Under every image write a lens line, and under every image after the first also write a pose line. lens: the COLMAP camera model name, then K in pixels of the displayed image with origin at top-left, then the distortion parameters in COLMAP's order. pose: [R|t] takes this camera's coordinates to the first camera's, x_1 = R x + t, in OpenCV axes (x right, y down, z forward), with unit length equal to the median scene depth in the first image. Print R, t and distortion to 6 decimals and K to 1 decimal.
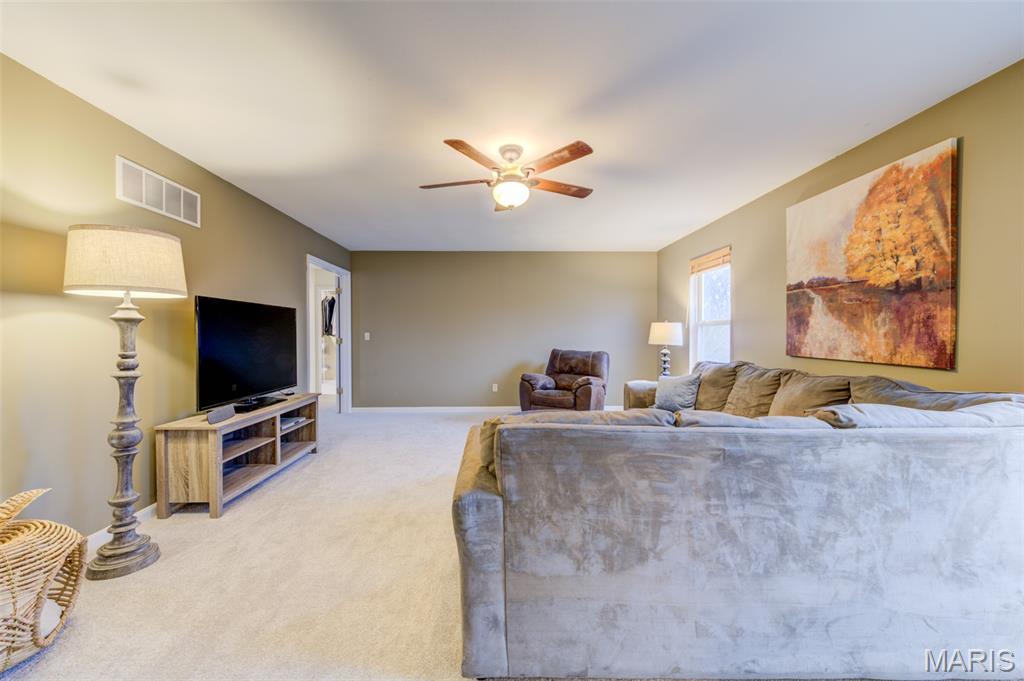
lens RADIAL K [[405.6, 0, 512.7], [0, 405.6, 342.0], [0, 0, 1]] dist [0.011056, -0.003973]
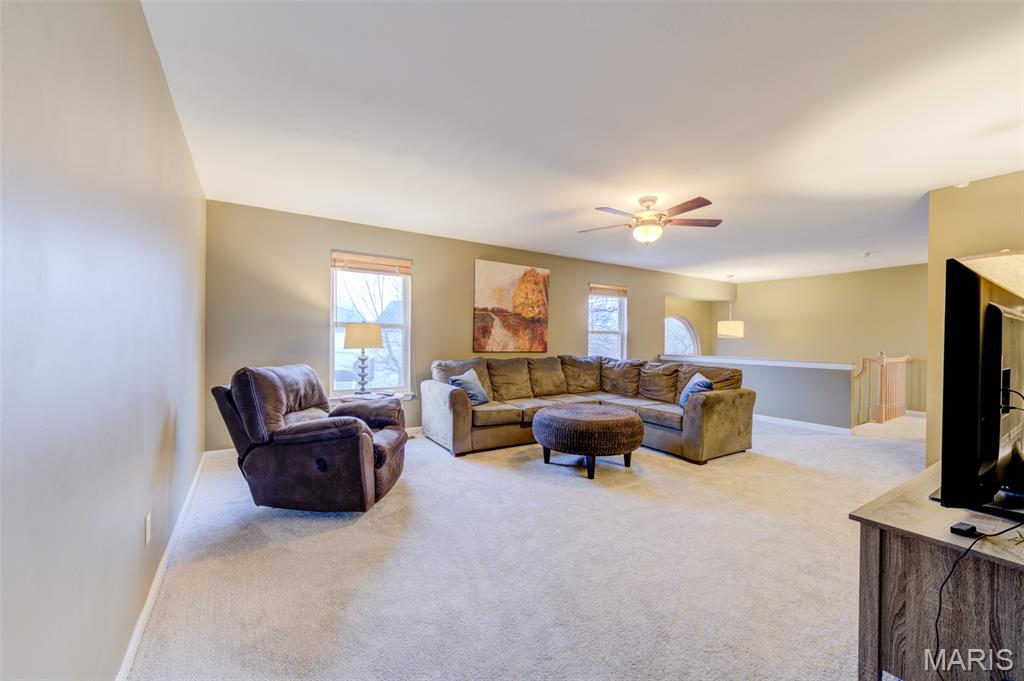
lens RADIAL K [[405.6, 0, 512.7], [0, 405.6, 342.0], [0, 0, 1]] dist [0.011056, -0.003973]
pose [[-0.521223, -0.009584, 0.853367, -1.105967], [0.005803, 0.999874, 0.014773, -0.039892], [-0.853401, 0.012652, -0.521101, 2.498469]]
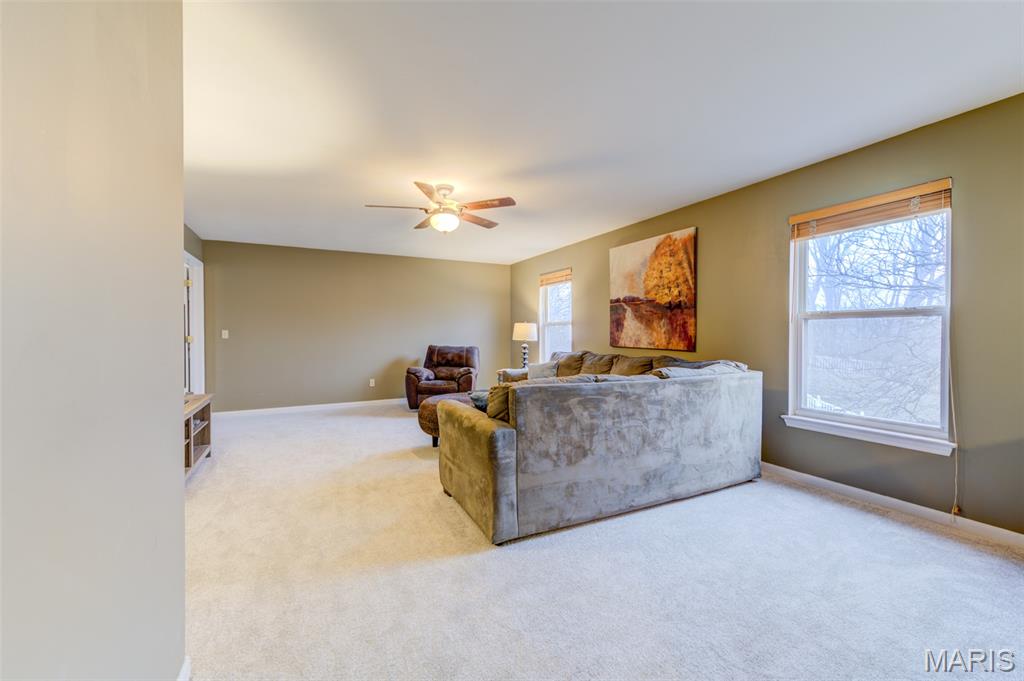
lens RADIAL K [[405.6, 0, 512.7], [0, 405.6, 342.0], [0, 0, 1]] dist [0.011056, -0.003973]
pose [[0.901068, -0.010239, 0.433556, -0.448588], [0.008307, 0.999945, 0.006348, 0.007479], [-0.433598, -0.002119, 0.901104, -0.293211]]
